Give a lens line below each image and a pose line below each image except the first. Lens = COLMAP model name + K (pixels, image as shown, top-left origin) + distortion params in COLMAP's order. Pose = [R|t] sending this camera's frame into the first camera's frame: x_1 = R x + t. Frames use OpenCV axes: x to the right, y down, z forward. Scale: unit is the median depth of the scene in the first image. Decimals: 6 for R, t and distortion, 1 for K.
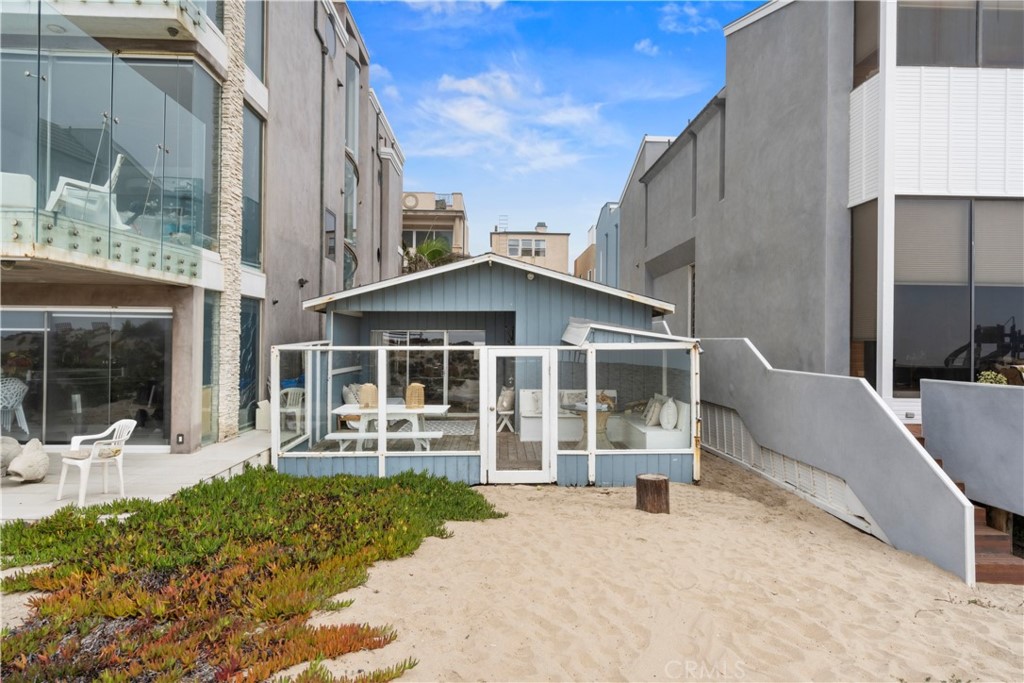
lens RADIAL K [[637.7, 0, 512.0], [0, 637.7, 341.5], [0, 0, 1]] dist [0.000088, 0.000714]
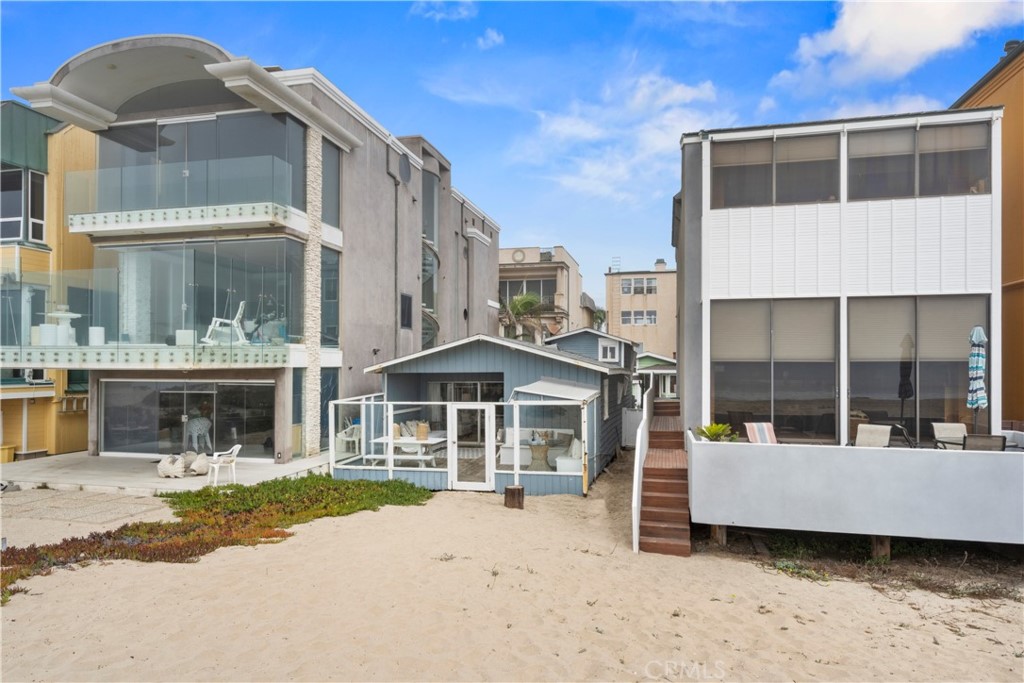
lens RADIAL K [[646.0, 0, 505.8], [0, 646.0, 362.2], [0, 0, 1]] dist [-0.001122, -0.000306]
pose [[0.960398, -0.009984, -0.278451, 0.531200], [0.009054, 0.999948, -0.004627, -0.082242], [0.278483, 0.001923, 0.960439, -0.488619]]
